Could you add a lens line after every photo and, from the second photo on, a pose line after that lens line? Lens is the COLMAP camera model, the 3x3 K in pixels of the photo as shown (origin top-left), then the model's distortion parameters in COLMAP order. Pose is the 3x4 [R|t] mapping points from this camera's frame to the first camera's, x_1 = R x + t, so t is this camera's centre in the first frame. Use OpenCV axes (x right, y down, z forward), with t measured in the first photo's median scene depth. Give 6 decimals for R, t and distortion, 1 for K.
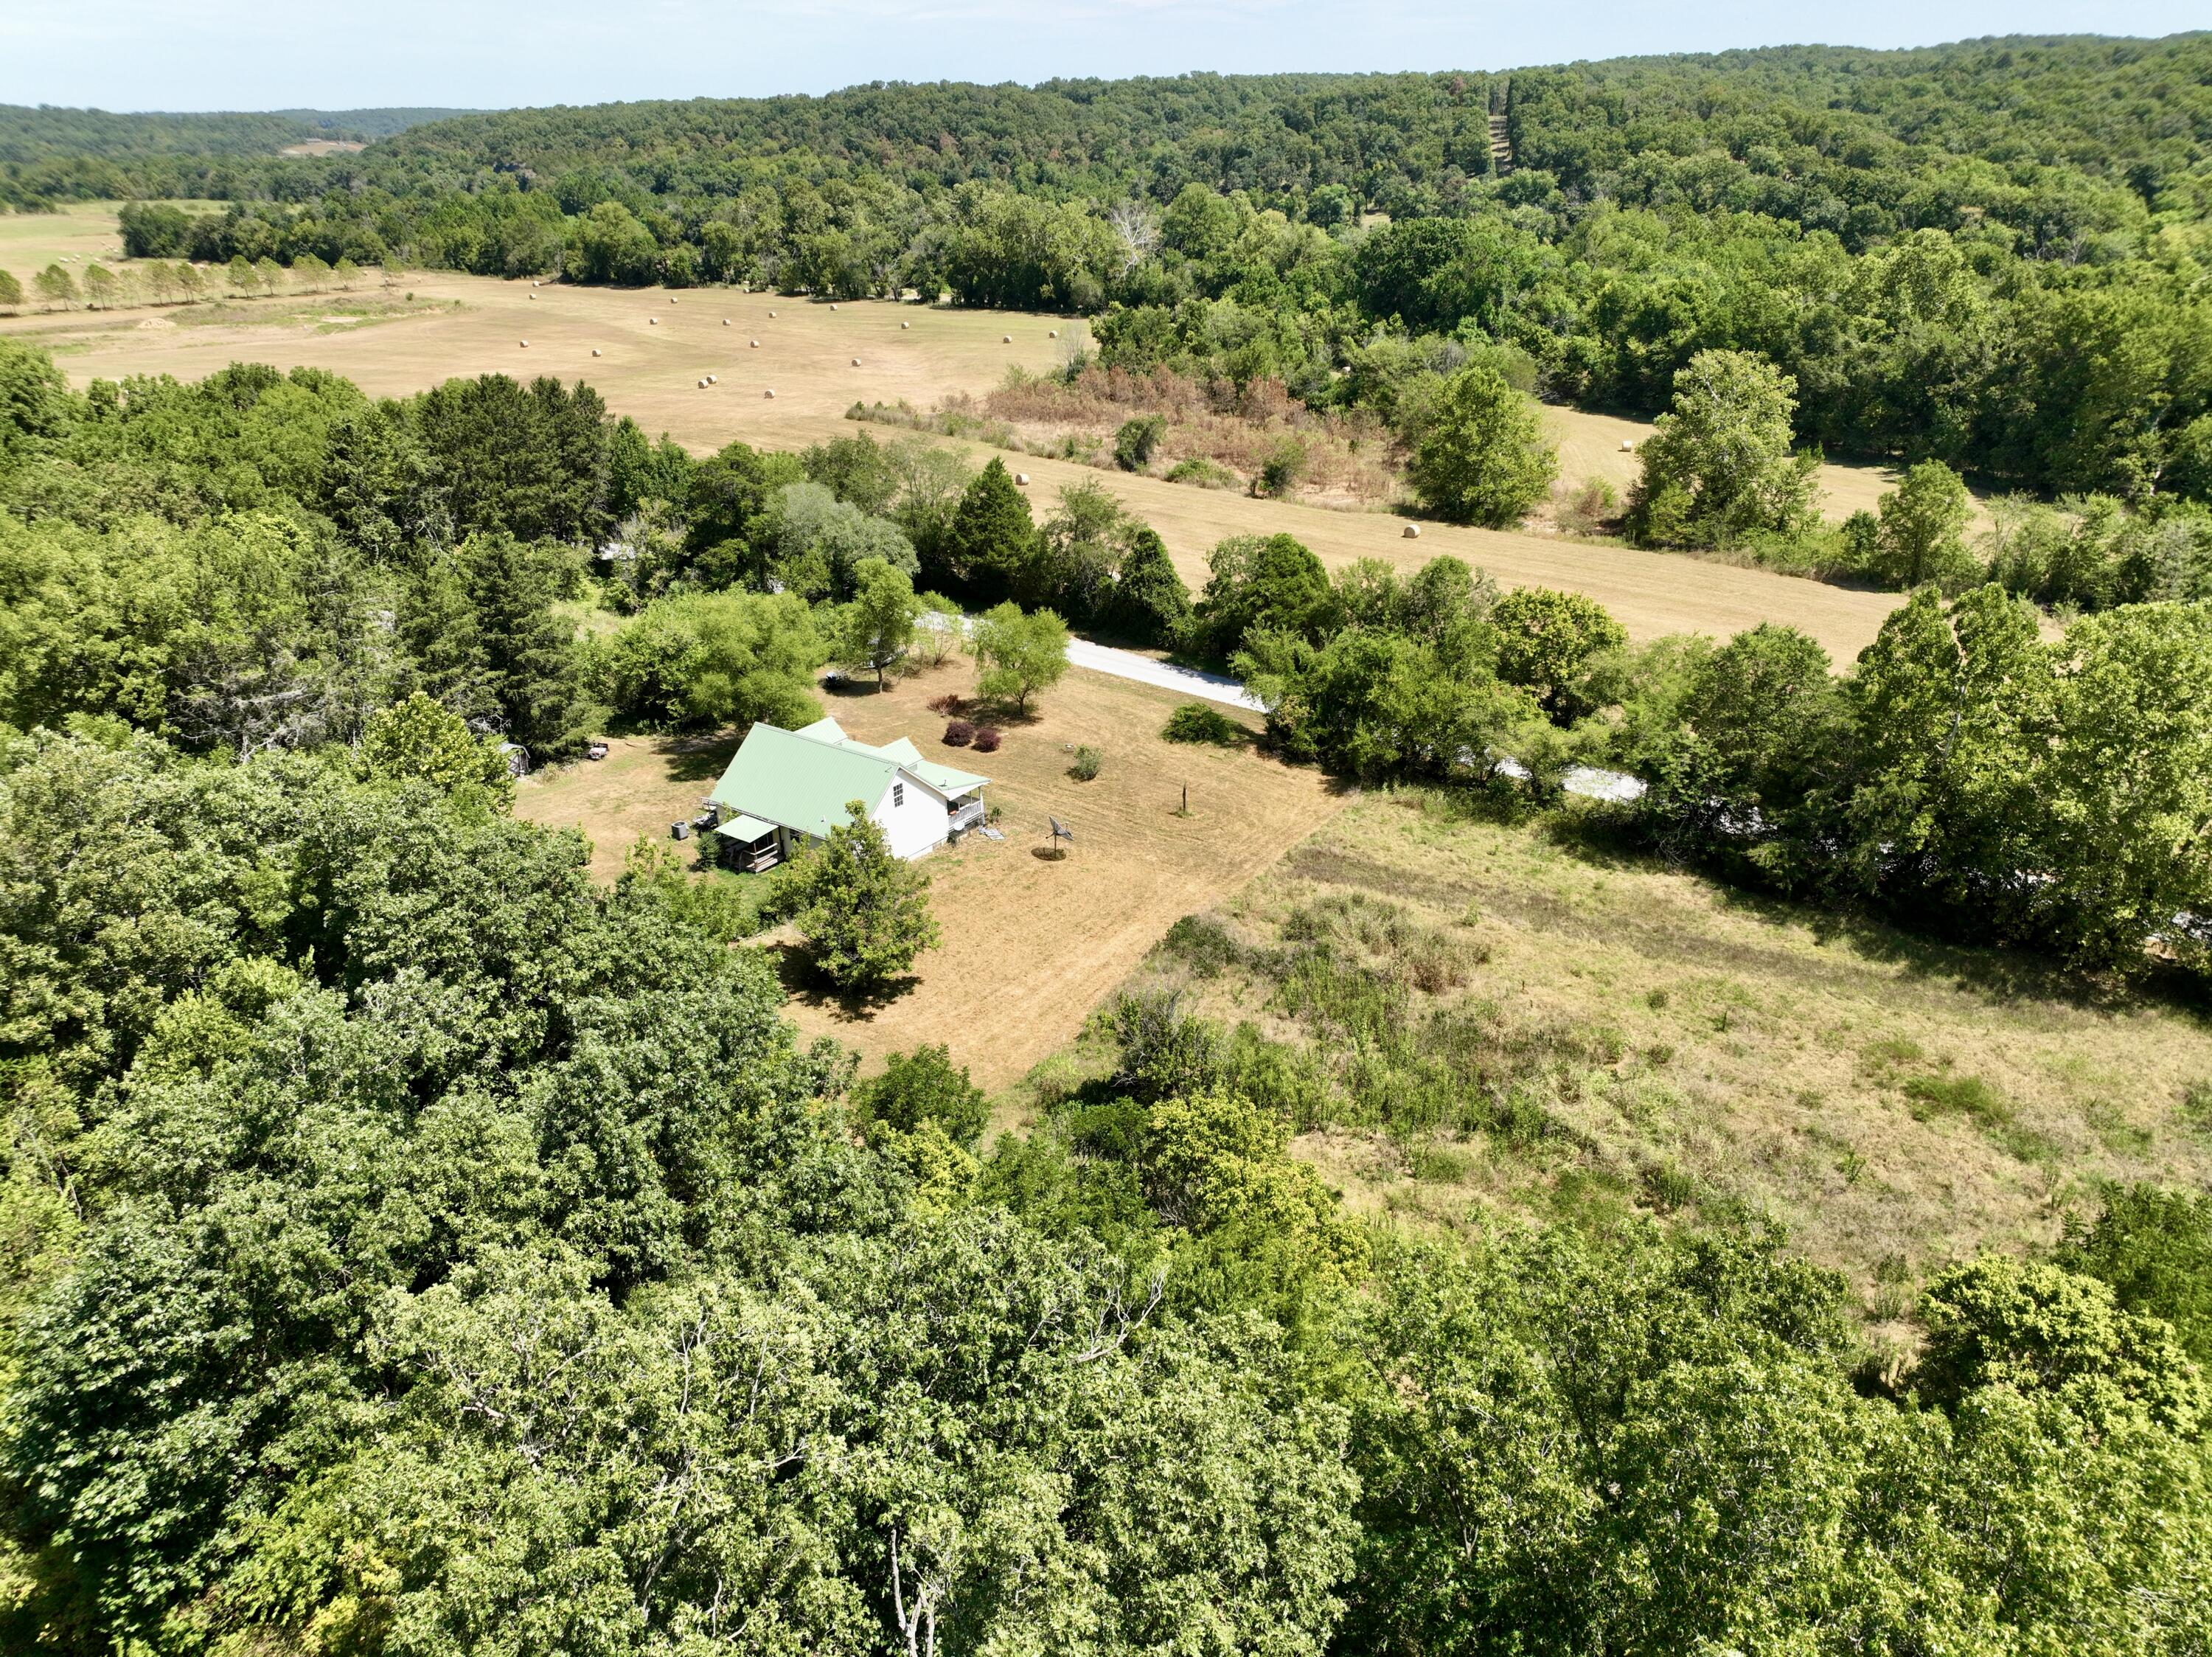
lens RADIAL K [[1553.5, 0, 1109.7], [0, 1553.5, 826.8], [0, 0, 1]] dist [0.020181, -0.010714]
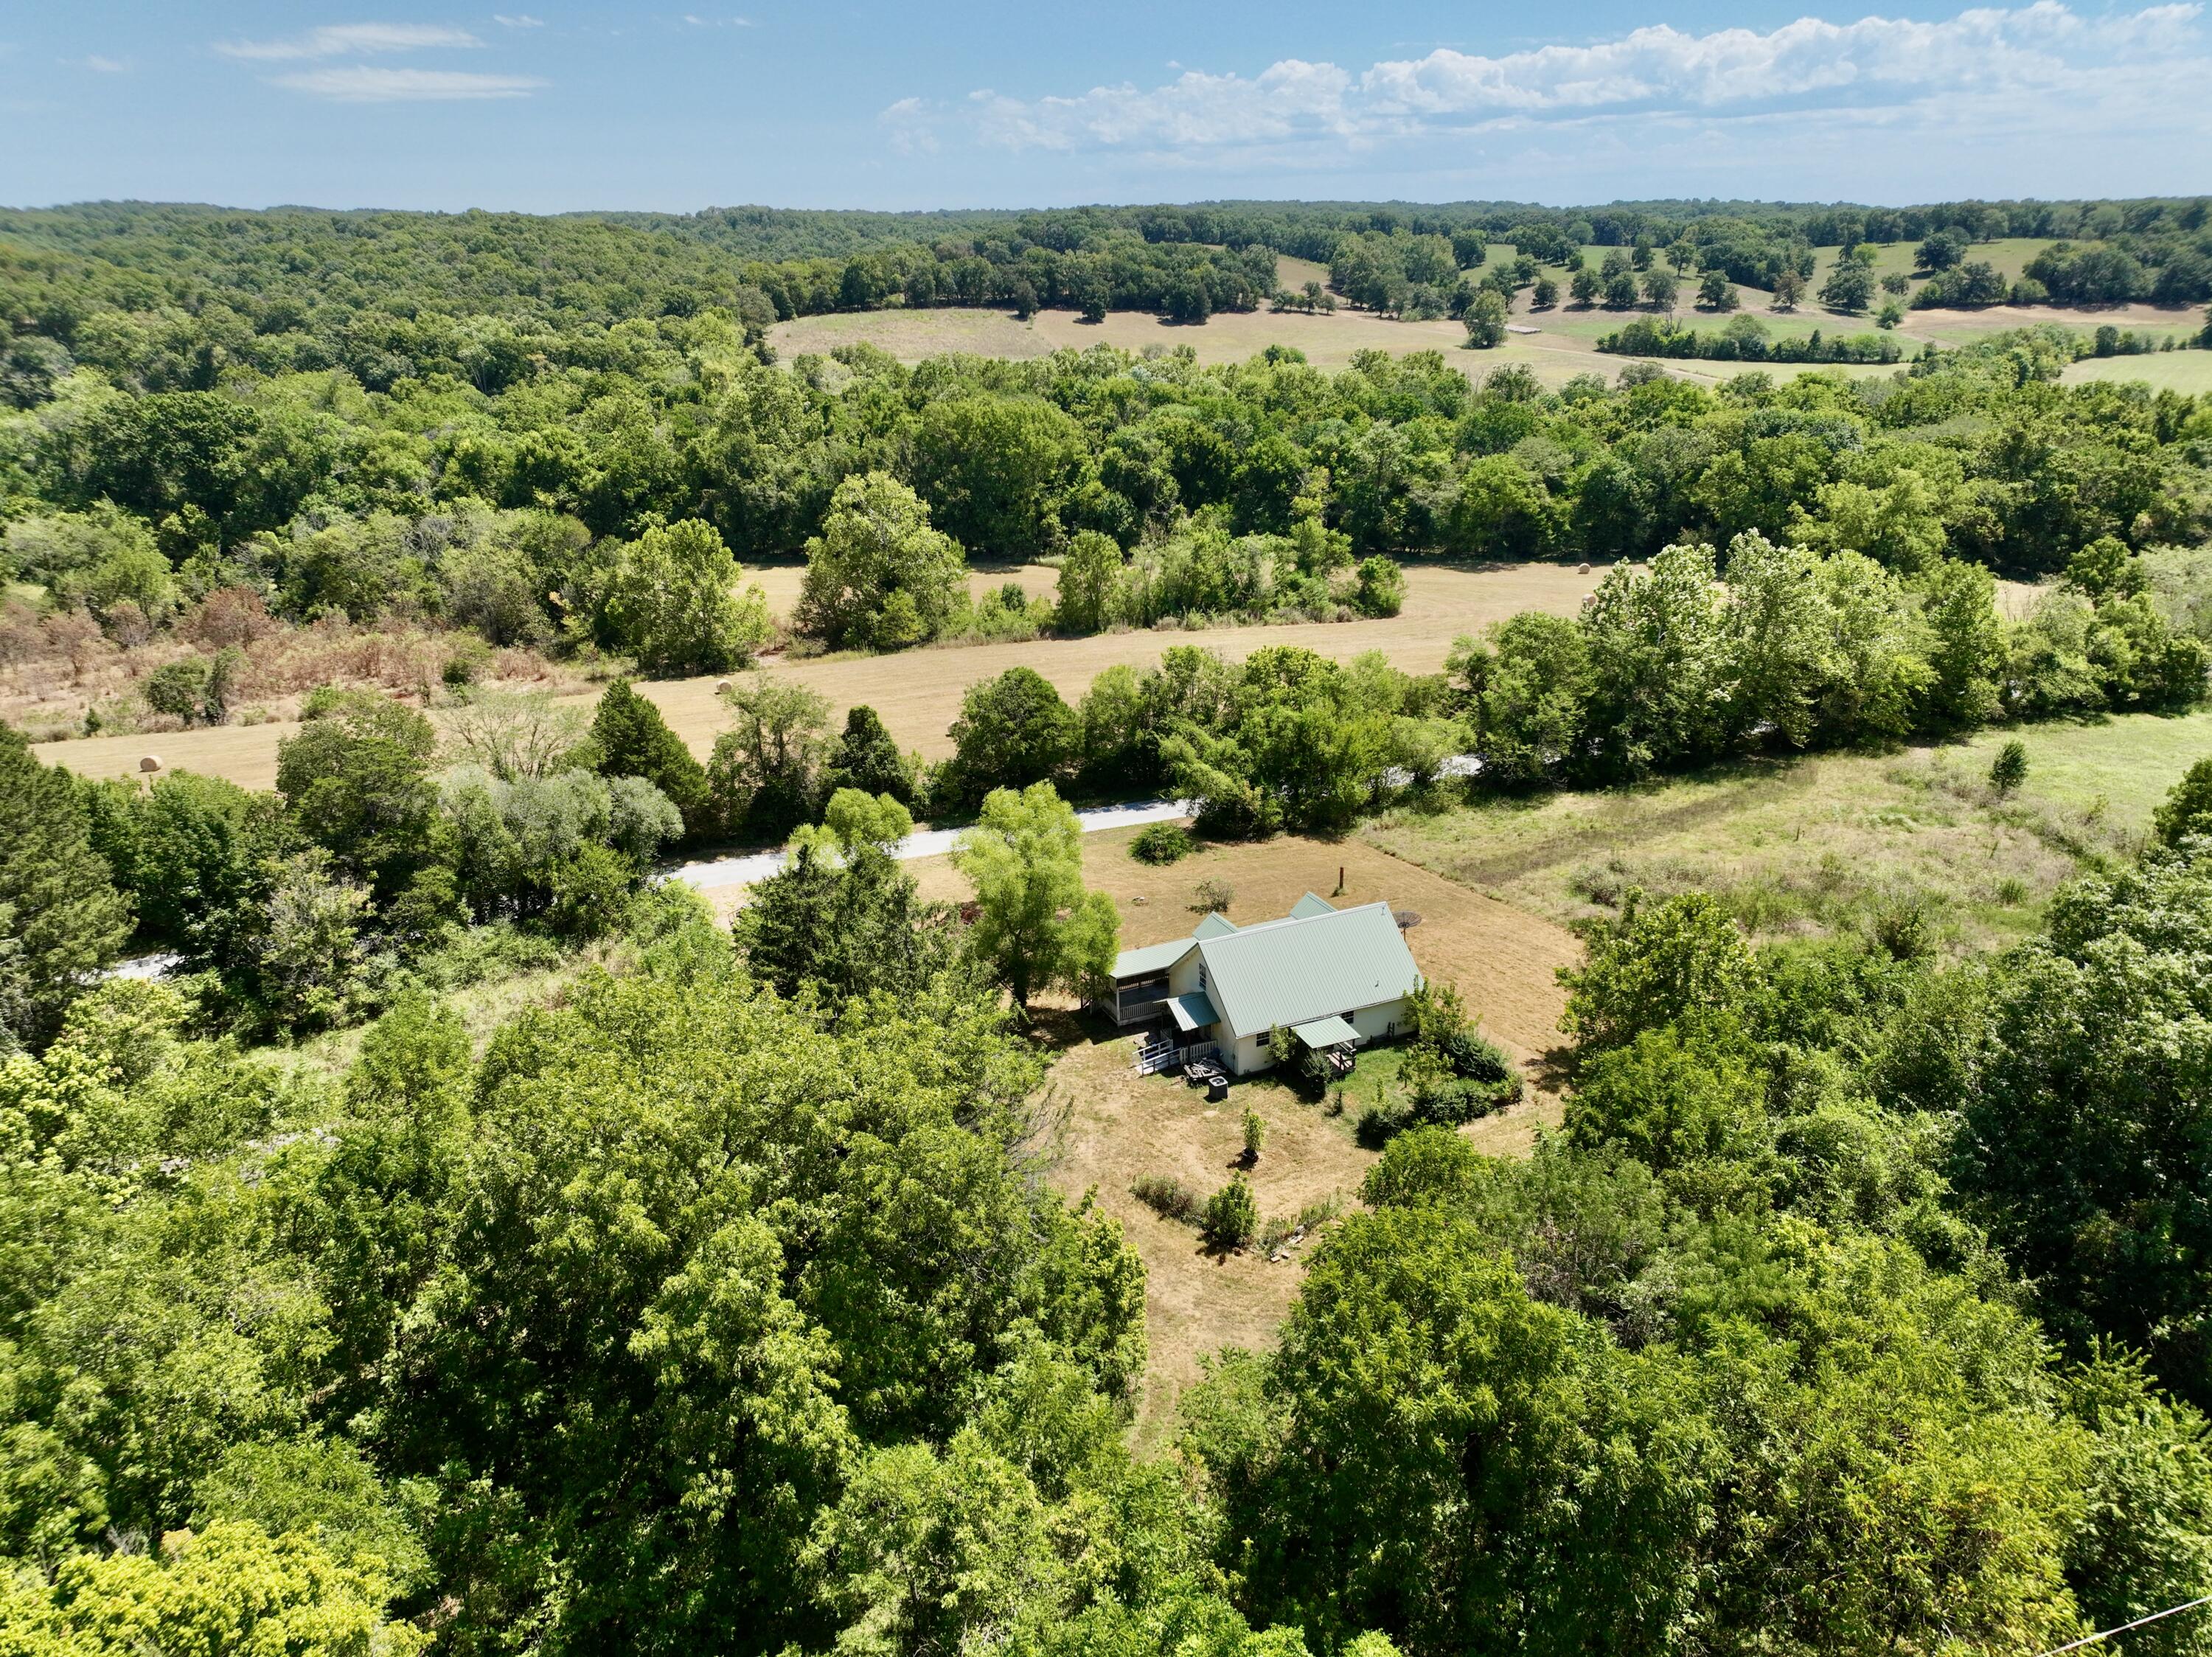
lens RADIAL K [[1553.5, 0, 1112.2], [0, 1553.5, 824.2], [0, 0, 1]] dist [0.020181, -0.010714]
pose [[0.486615, -0.299020, 0.820849, -0.689030], [0.369815, 0.921766, 0.116549, -0.180038], [-0.791481, 0.246848, 0.559128, 0.383333]]
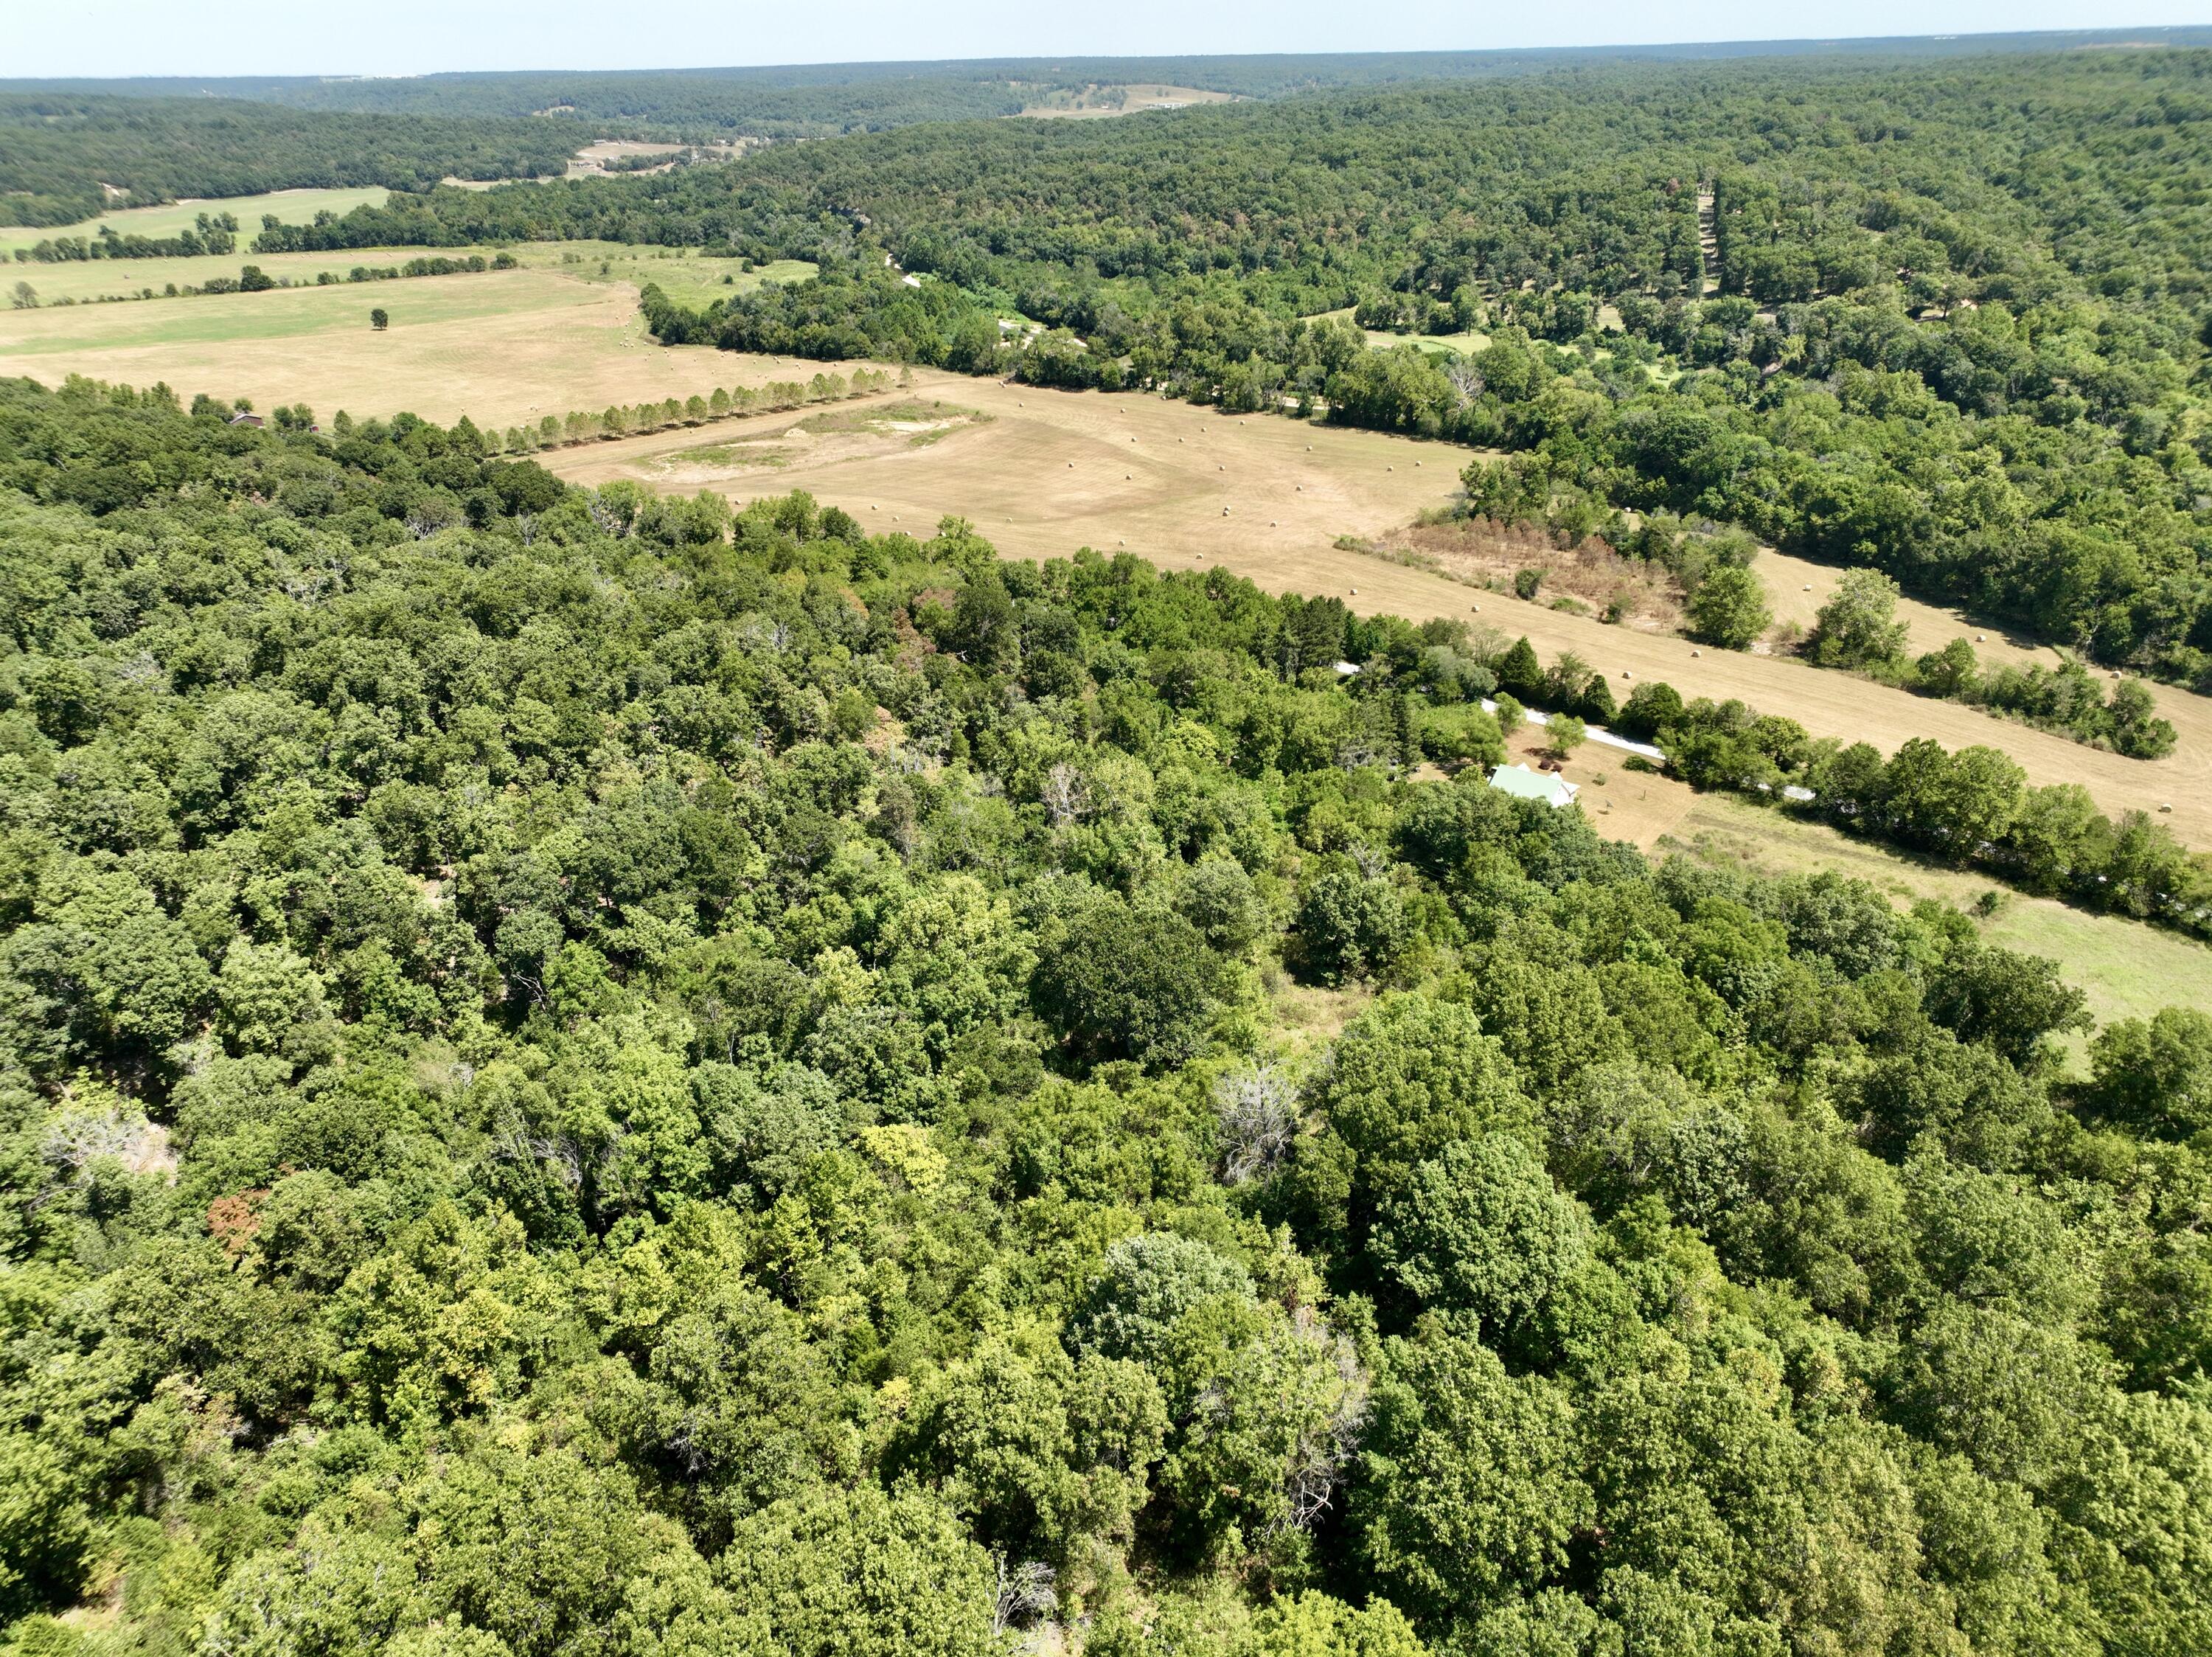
lens RADIAL K [[1553.5, 0, 1109.1], [0, 1553.5, 832.3], [0, 0, 1]] dist [0.020181, -0.010714]
pose [[0.996062, 0.034423, -0.081701, -0.520787], [-0.031105, 0.998652, 0.041543, -0.026968], [0.083021, -0.038839, 0.995791, -1.436654]]
